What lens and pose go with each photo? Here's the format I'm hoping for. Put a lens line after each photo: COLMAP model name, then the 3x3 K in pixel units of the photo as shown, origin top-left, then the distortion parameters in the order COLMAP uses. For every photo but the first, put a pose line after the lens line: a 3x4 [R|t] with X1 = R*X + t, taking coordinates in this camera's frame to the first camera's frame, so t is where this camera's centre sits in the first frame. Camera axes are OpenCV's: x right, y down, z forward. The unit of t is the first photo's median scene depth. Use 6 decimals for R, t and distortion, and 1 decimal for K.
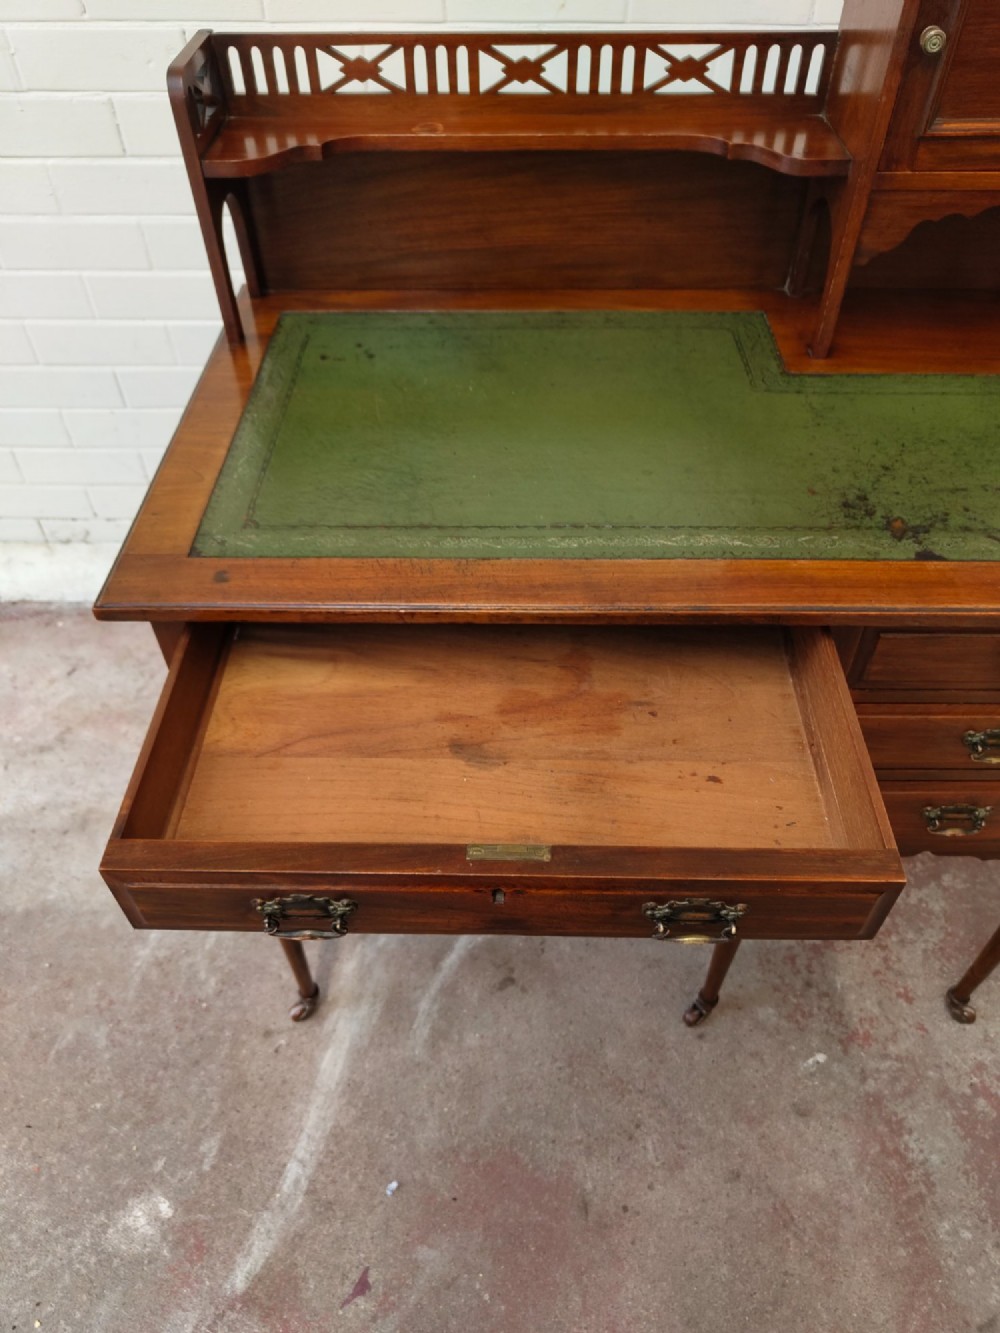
lens RADIAL K [[940.8, 0, 501.2], [0, 940.8, 668.0], [0, 0, 1]] dist [-0.008843, 0.005507]
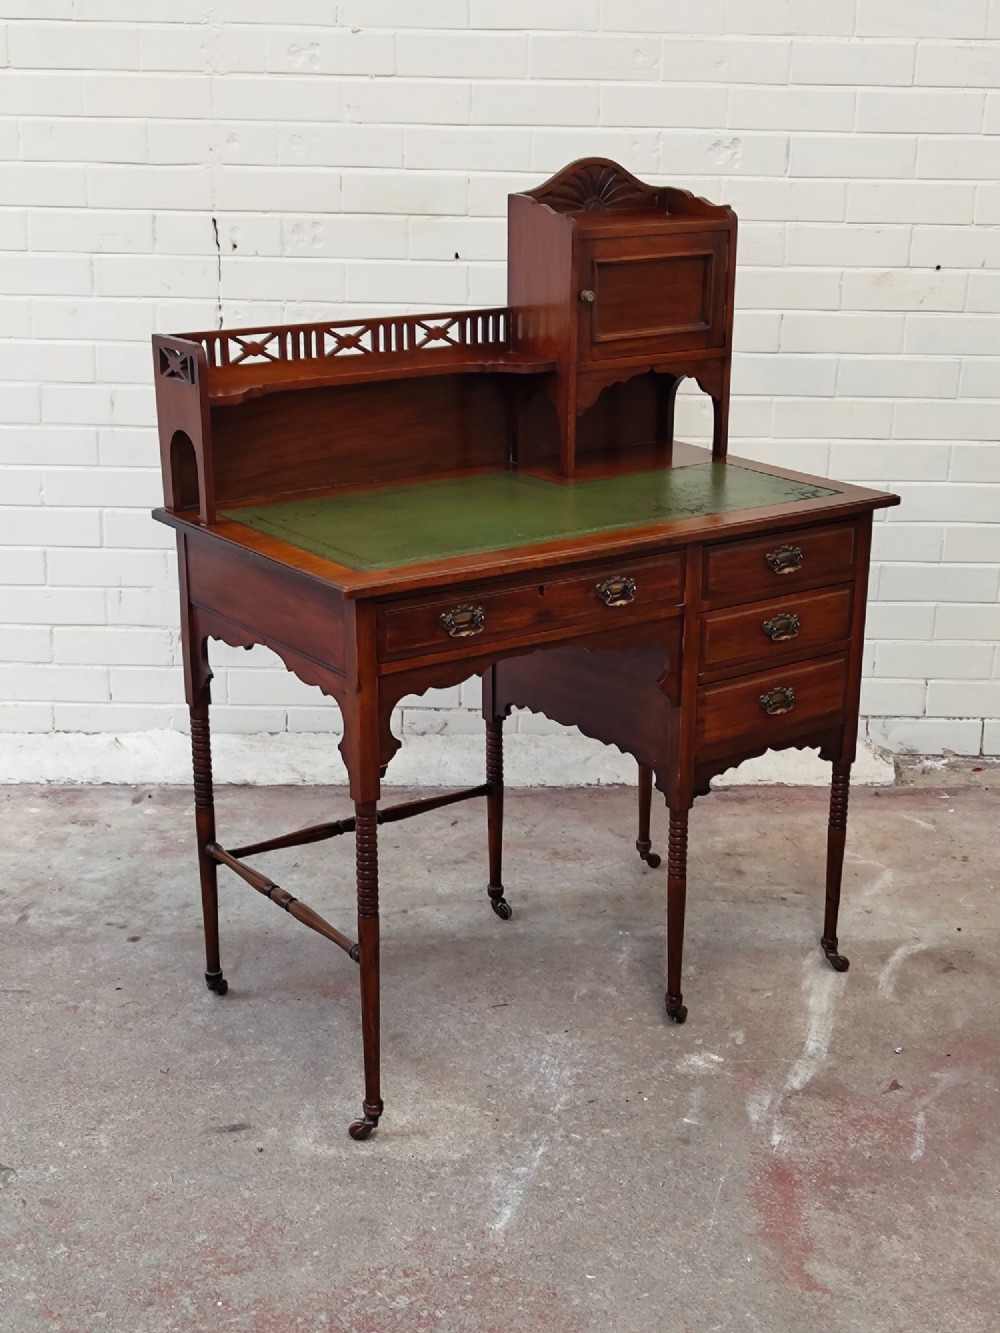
lens RADIAL K [[1829.8, 0, 488.9], [0, 1829.8, 693.7], [0, 0, 1]] dist [0.142373, -0.575656]
pose [[0.813860, -0.177766, 0.553201, -1.263079], [0.418511, 0.839785, -0.345848, 0.802534], [-0.403090, 0.512992, 0.757864, -0.881761]]
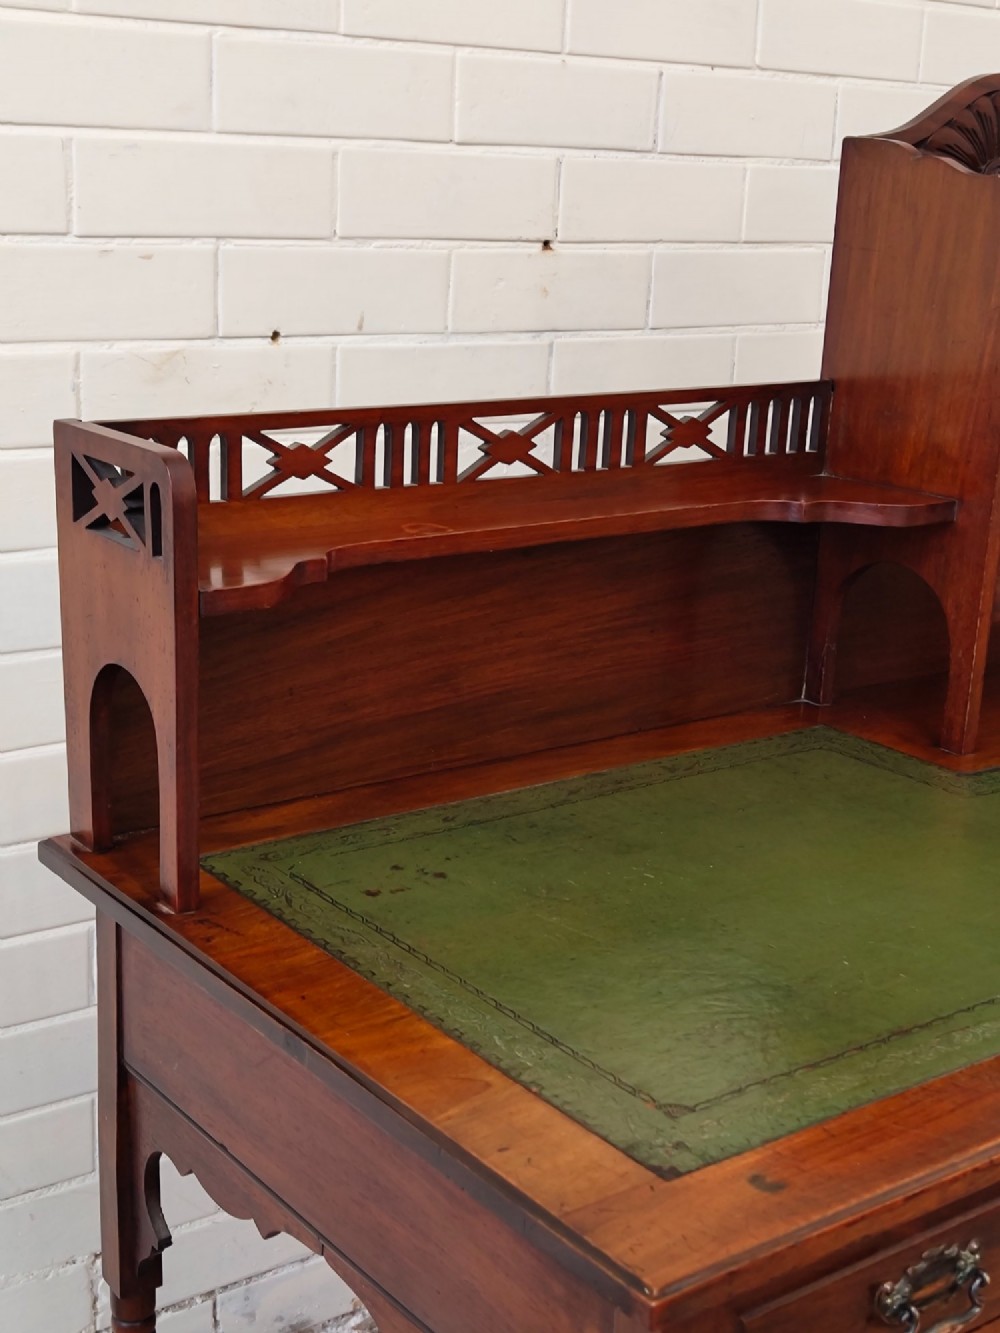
lens RADIAL K [[1838.2, 0, 467.5], [0, 1838.2, 700.2], [0, 0, 1]] dist [0.137666, -0.525218]
pose [[0.799989, -0.135556, 0.584501, -0.645995], [0.407868, 0.837326, -0.364046, -0.009330], [-0.440069, 0.529632, 0.725140, 0.115488]]
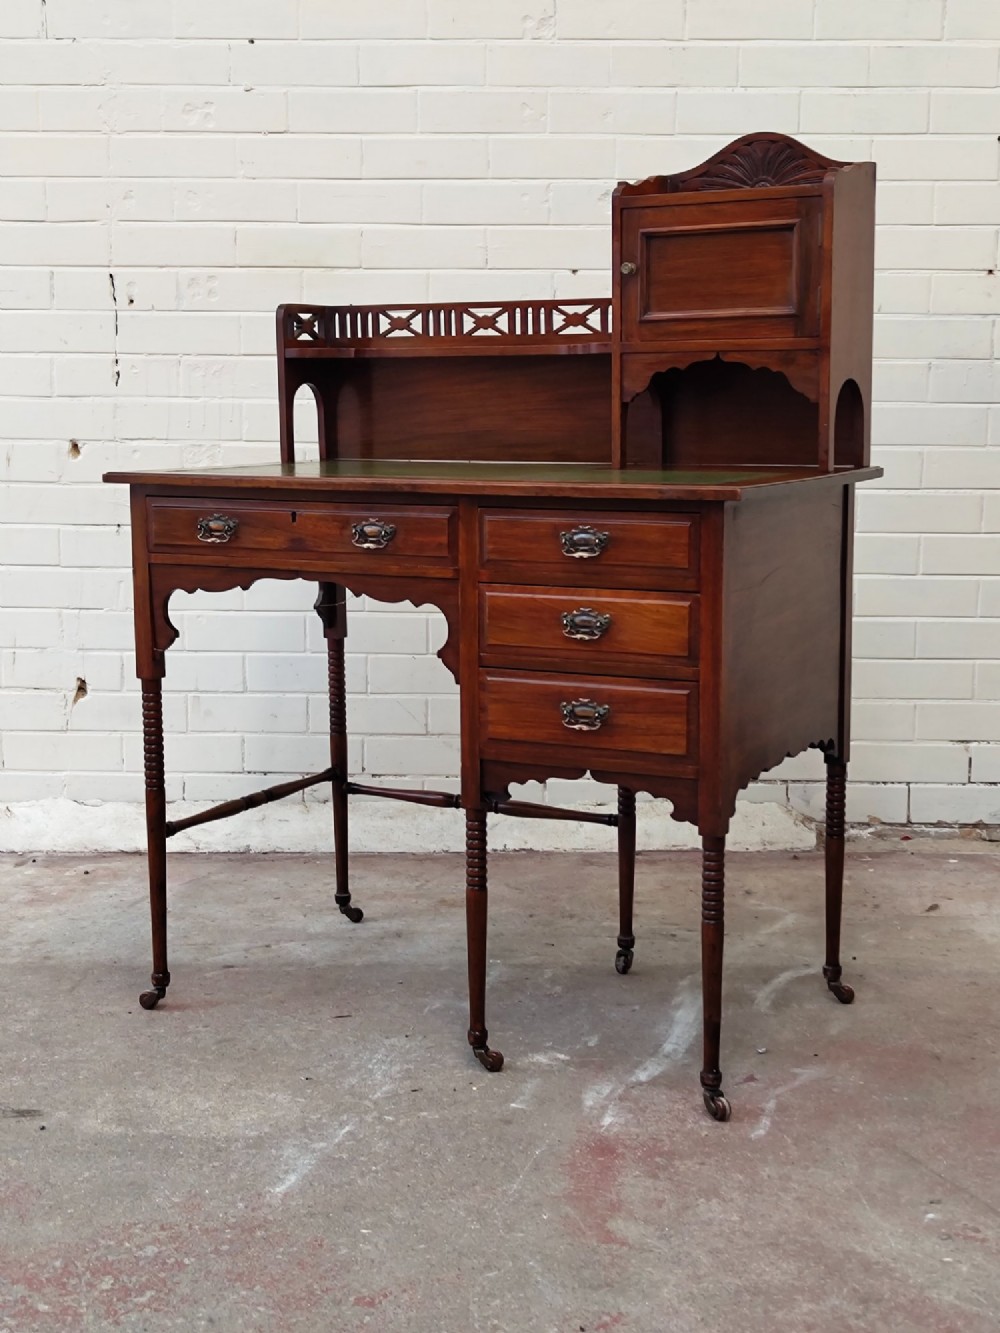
lens RADIAL K [[1835.4, 0, 500.0], [0, 1835.4, 666.5], [0, 0, 1]] dist [0.141050, -0.534816]
pose [[0.883546, 0.072481, -0.462702, 1.255222], [-0.340316, 0.778105, -0.527956, 1.201772], [0.321764, 0.623938, 0.712158, -0.712158]]
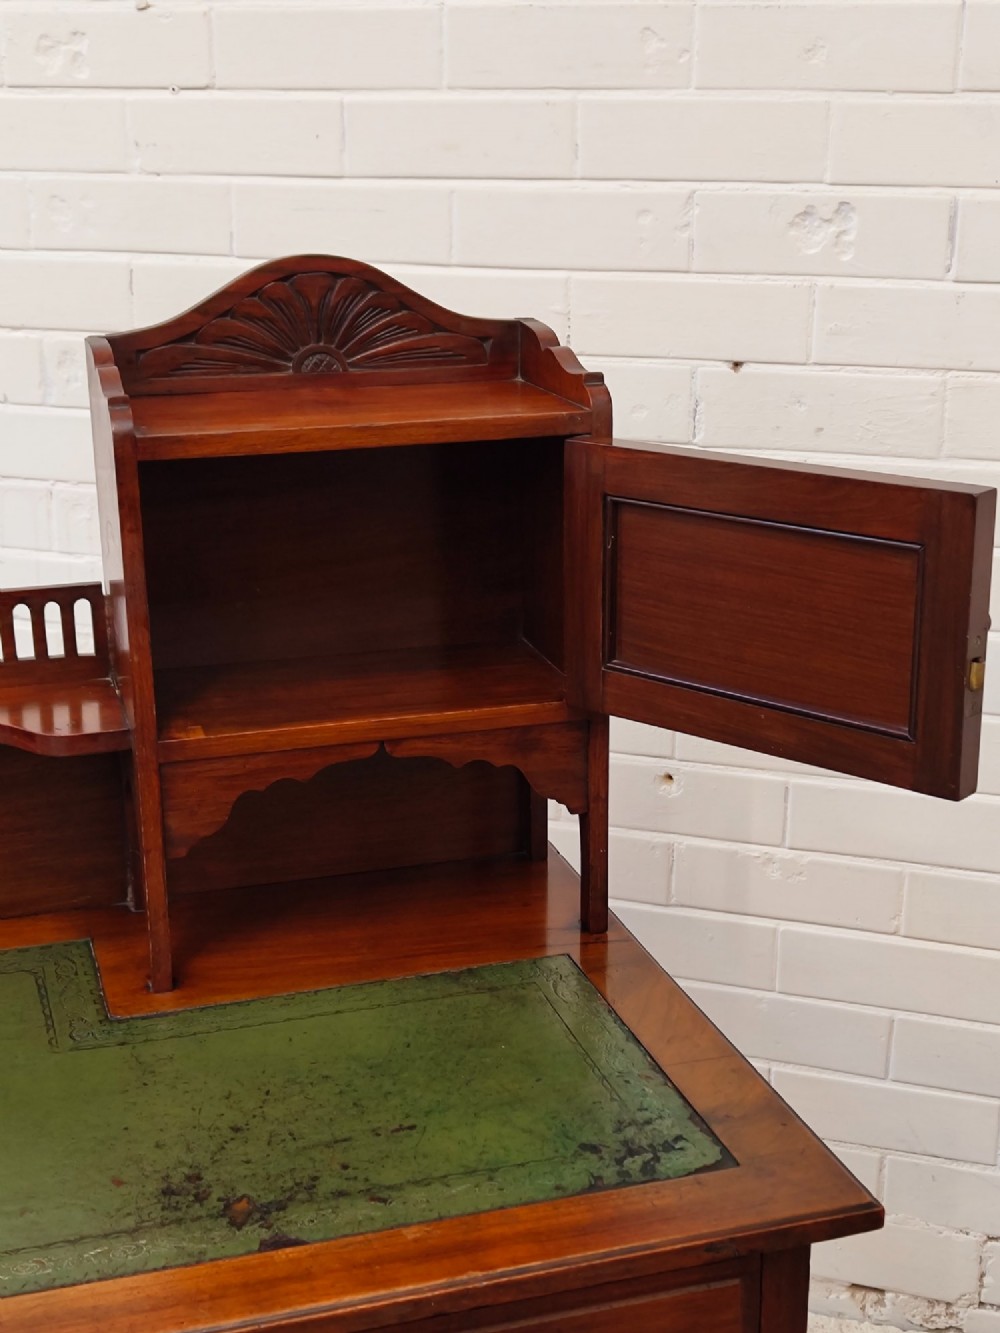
lens RADIAL K [[1838.2, 0, 467.5], [0, 1838.2, 700.2], [0, 0, 1]] dist [0.137666, -0.525218]
pose [[0.953087, -0.094559, 0.287547, 0.158467], [0.223620, 0.860191, -0.458329, 0.118284], [-0.204006, 0.501129, 0.840982, -0.208124]]
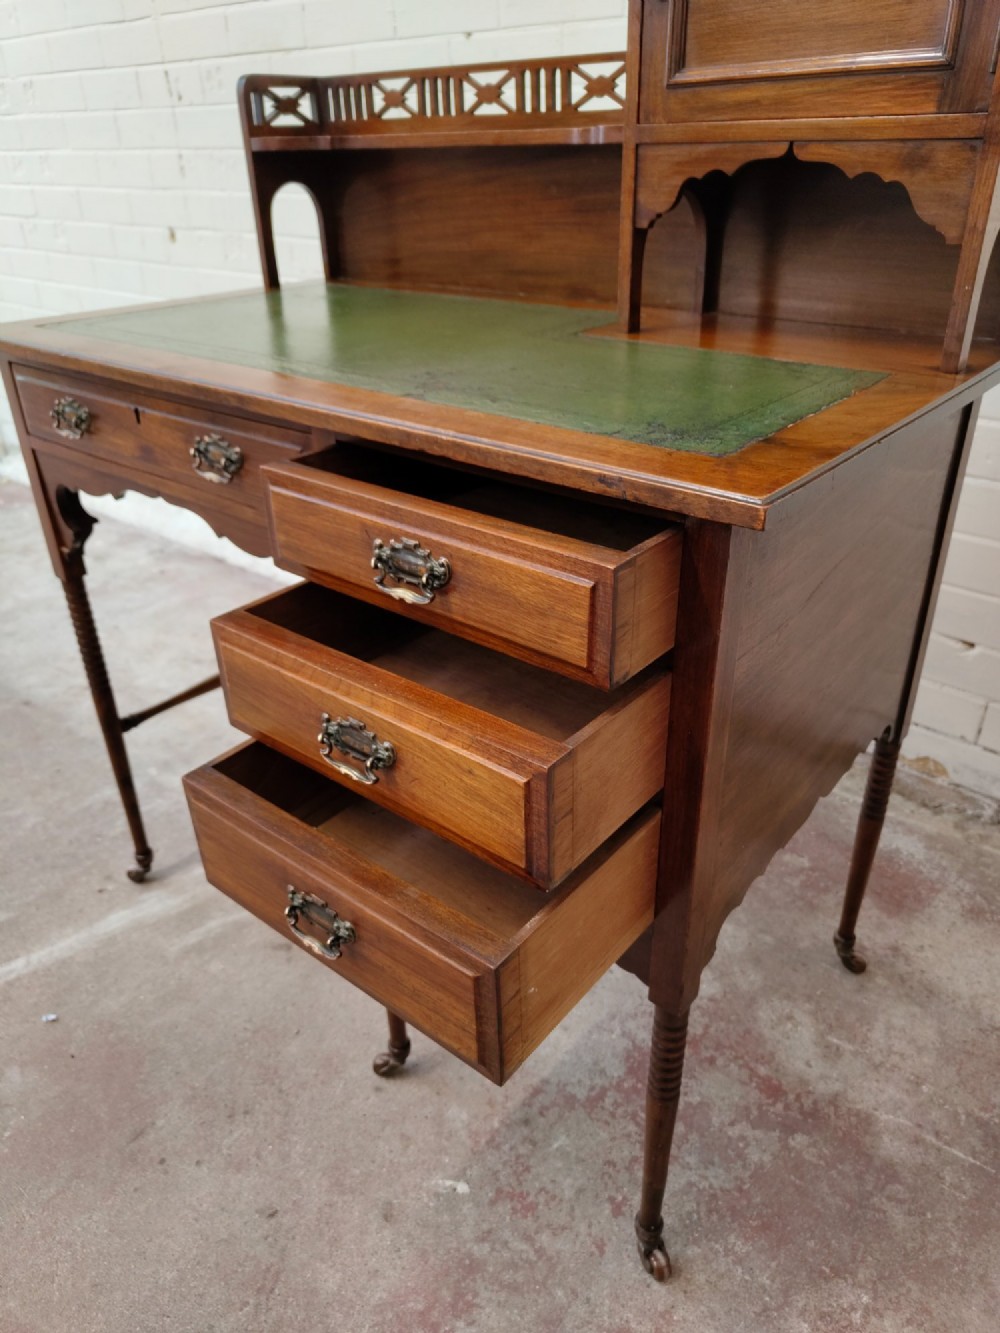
lens RADIAL K [[940.2, 0, 506.8], [0, 940.2, 672.0], [0, 0, 1]] dist [-0.010185, 0.005877]
pose [[0.779951, 0.301705, -0.548317, 0.743977], [-0.447596, 0.881261, -0.151778, 0.151027], [0.437418, 0.363804, 0.822382, 0.234201]]
